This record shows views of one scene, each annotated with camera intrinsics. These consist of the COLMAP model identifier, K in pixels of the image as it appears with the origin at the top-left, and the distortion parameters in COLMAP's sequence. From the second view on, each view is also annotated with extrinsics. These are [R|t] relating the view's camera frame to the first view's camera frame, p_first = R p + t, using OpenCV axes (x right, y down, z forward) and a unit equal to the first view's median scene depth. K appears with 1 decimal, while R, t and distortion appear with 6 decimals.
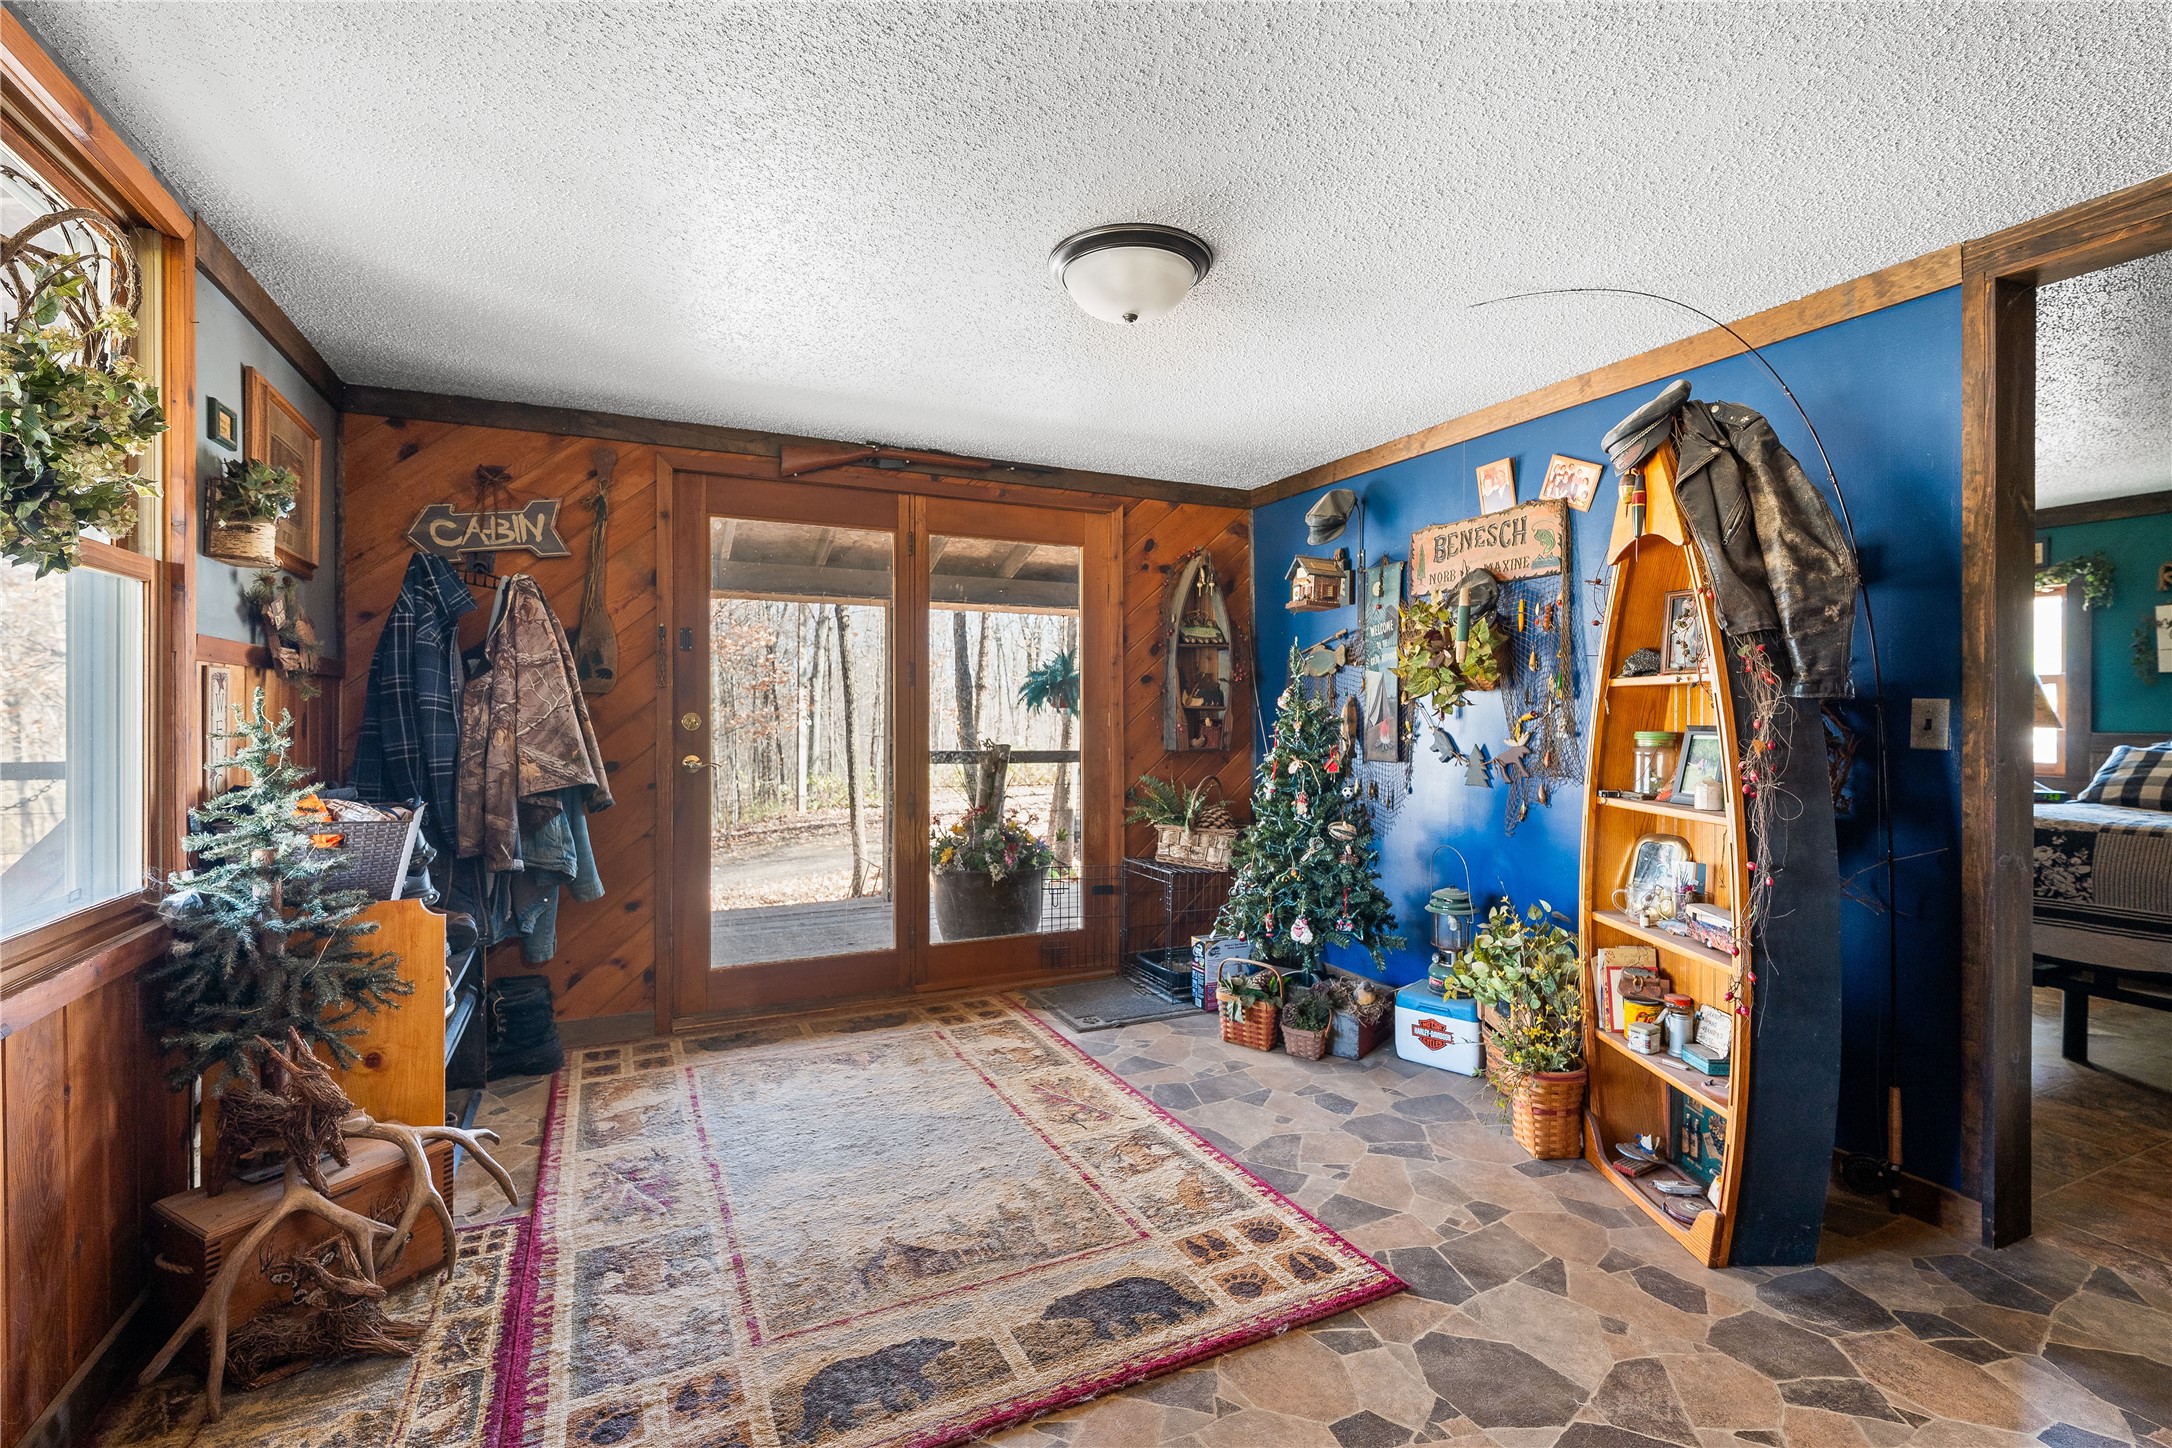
lens RADIAL K [[979.2, 0, 1090.4], [0, 979.2, 718.9], [0, 0, 1]] dist [0.002348, -0.000826]
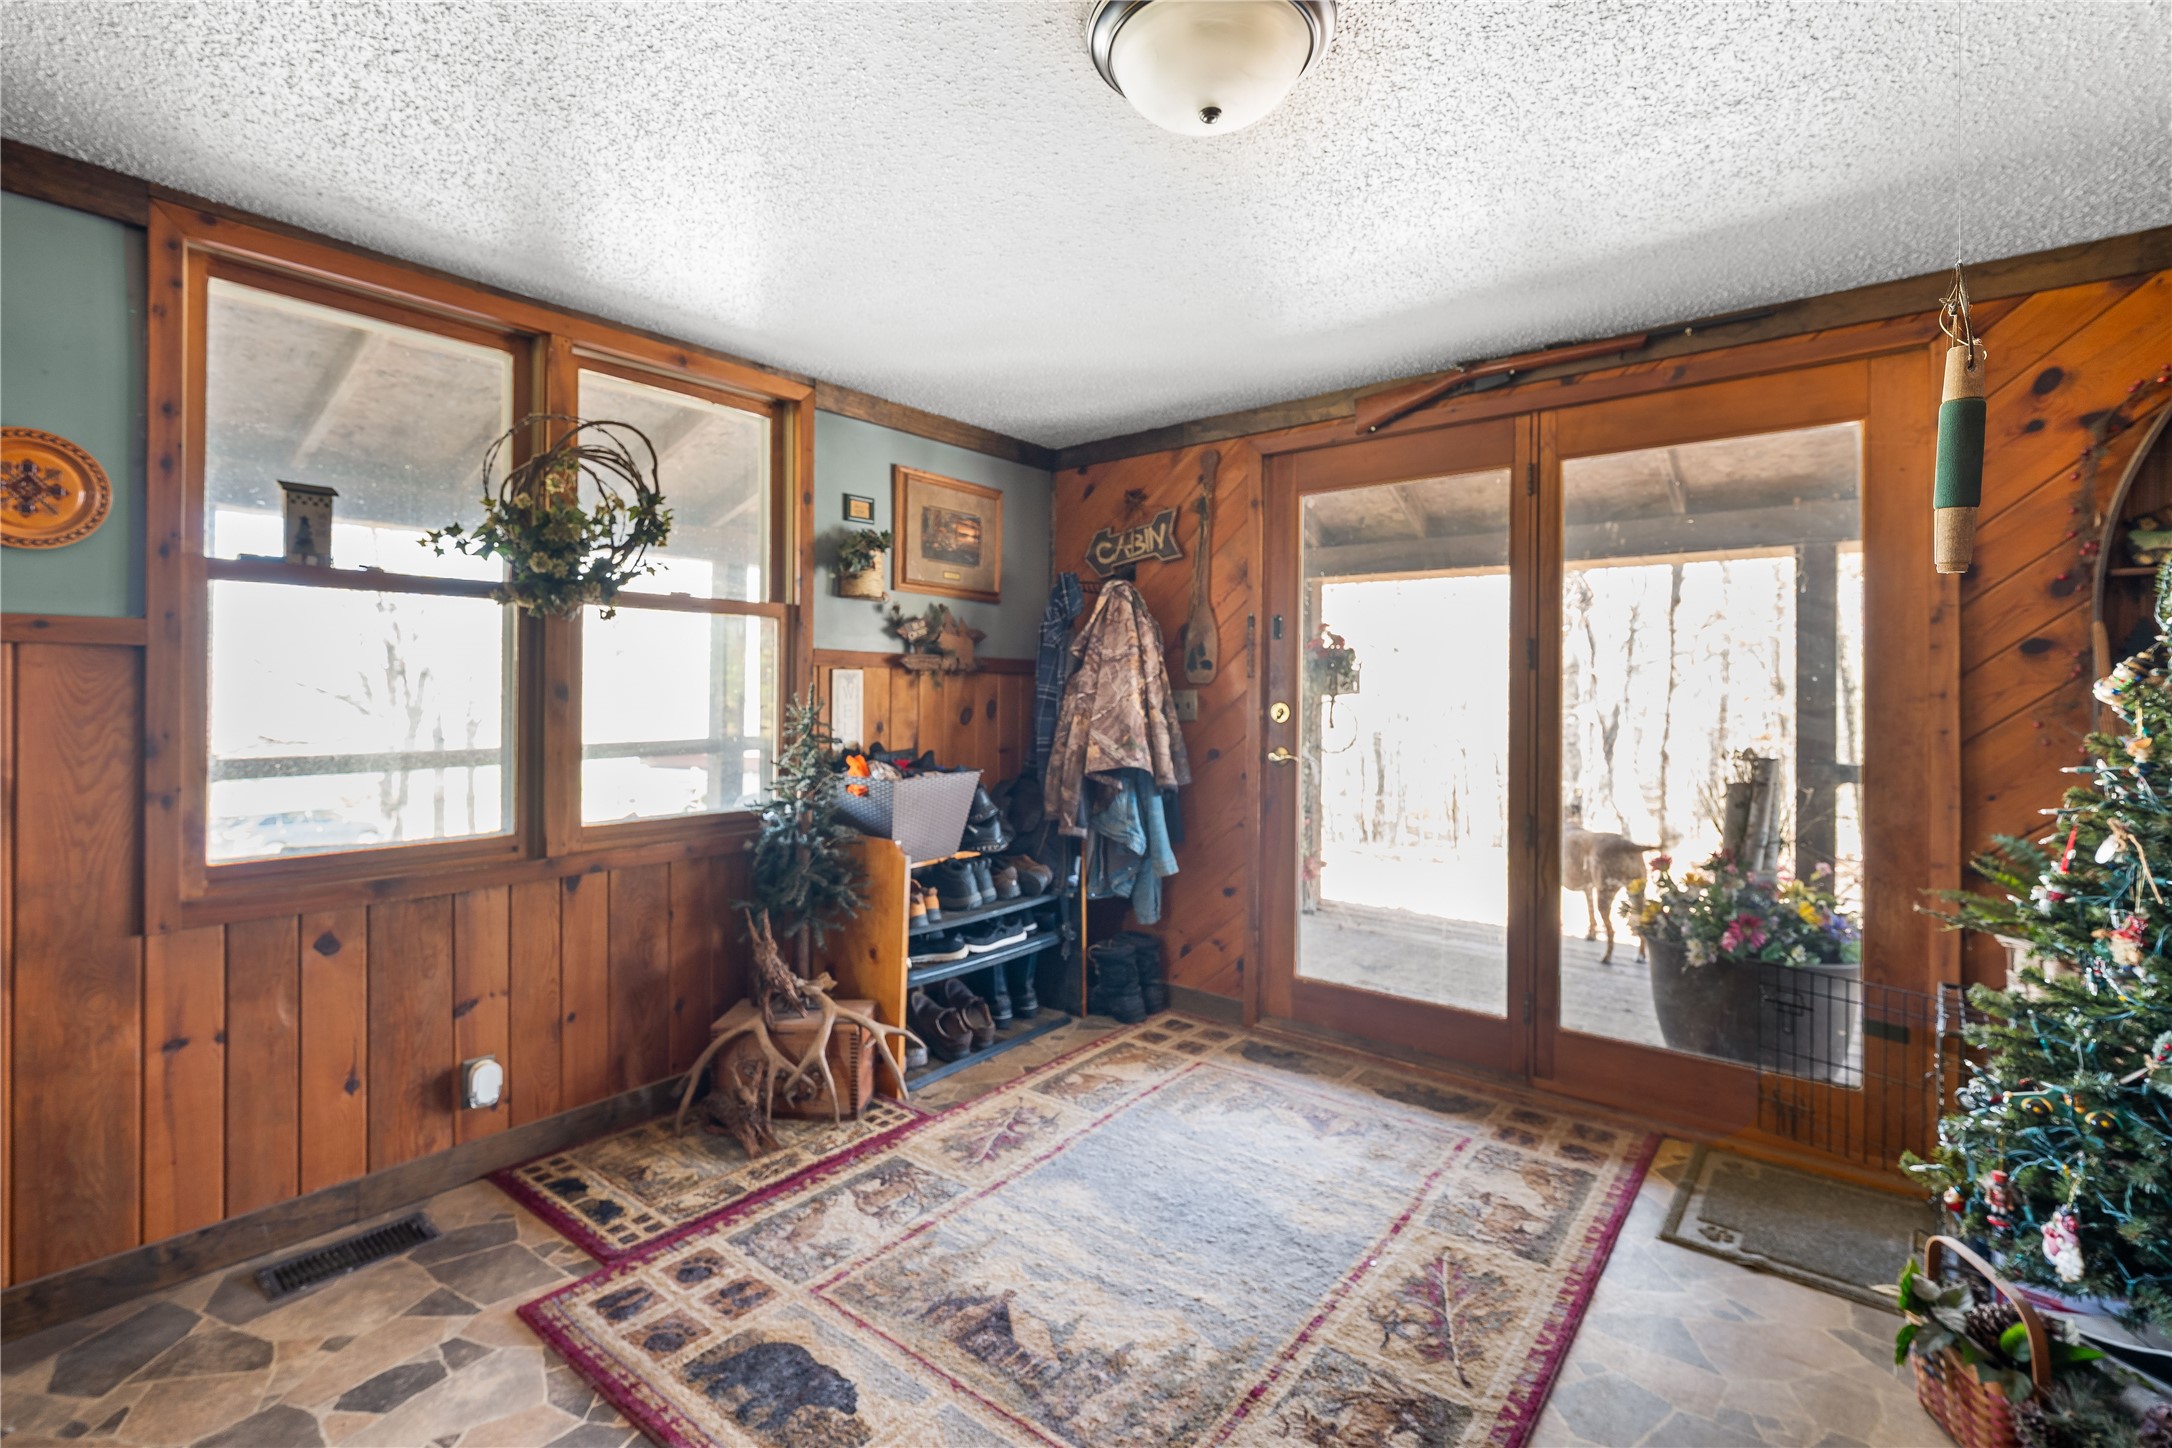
lens RADIAL K [[979.2, 0, 1041.1], [0, 979.2, 691.9], [0, 0, 1]] dist [0.002348, -0.000826]
pose [[0.414494, -0.000216, -0.910052, 0.416710], [-0.014175, 0.999877, -0.006694, -0.008444], [0.909942, 0.015674, 0.414440, 0.434277]]
